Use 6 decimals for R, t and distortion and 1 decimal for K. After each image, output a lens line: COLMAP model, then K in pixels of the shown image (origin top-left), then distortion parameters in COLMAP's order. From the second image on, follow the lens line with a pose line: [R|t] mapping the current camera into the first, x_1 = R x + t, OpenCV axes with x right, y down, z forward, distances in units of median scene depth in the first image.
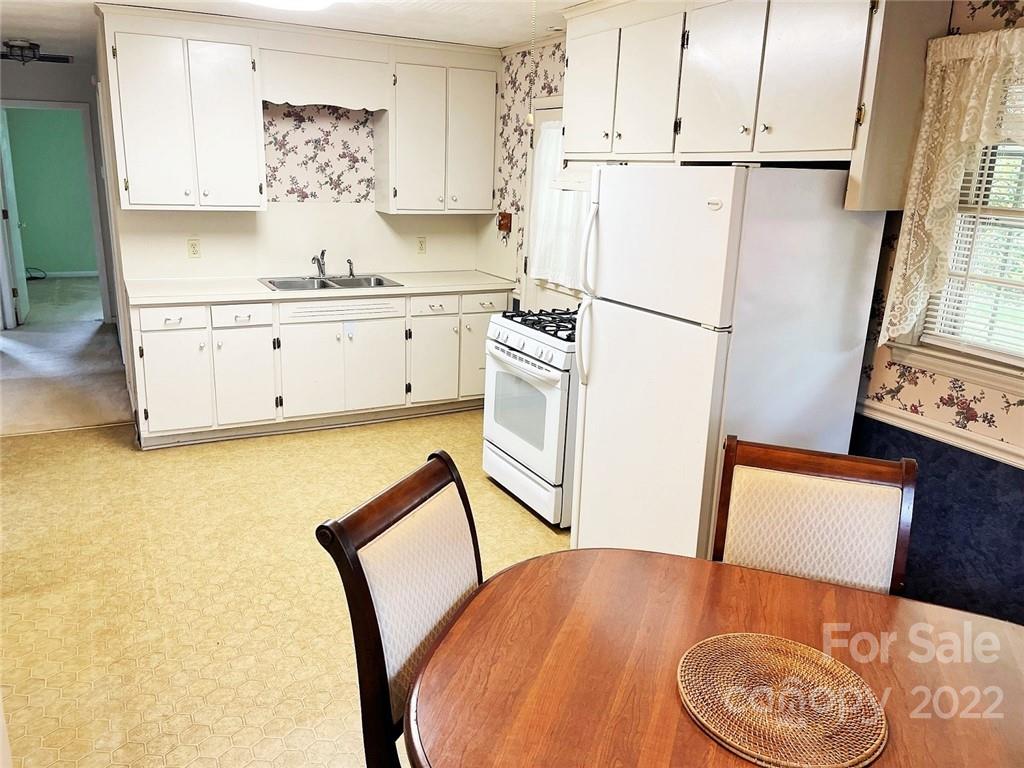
lens RADIAL K [[770.4, 0, 514.9], [0, 770.4, 375.3], [0, 0, 1]] dist [0.037092, -0.011096]
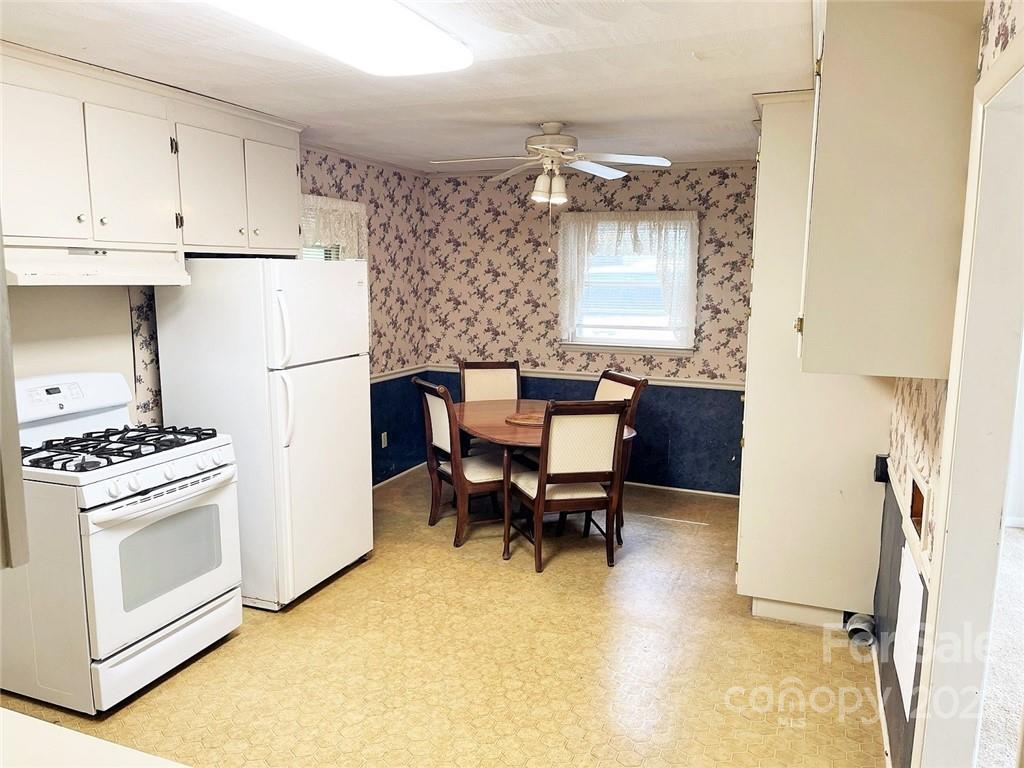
lens RADIAL K [[770.4, 0, 513.9], [0, 770.4, 385.3], [0, 0, 1]] dist [0.037092, -0.011096]
pose [[-0.649680, -0.156093, 0.744010, -0.656043], [0.157764, 0.929702, 0.332813, -0.272870], [-0.743657, 0.333600, -0.579383, 0.946259]]
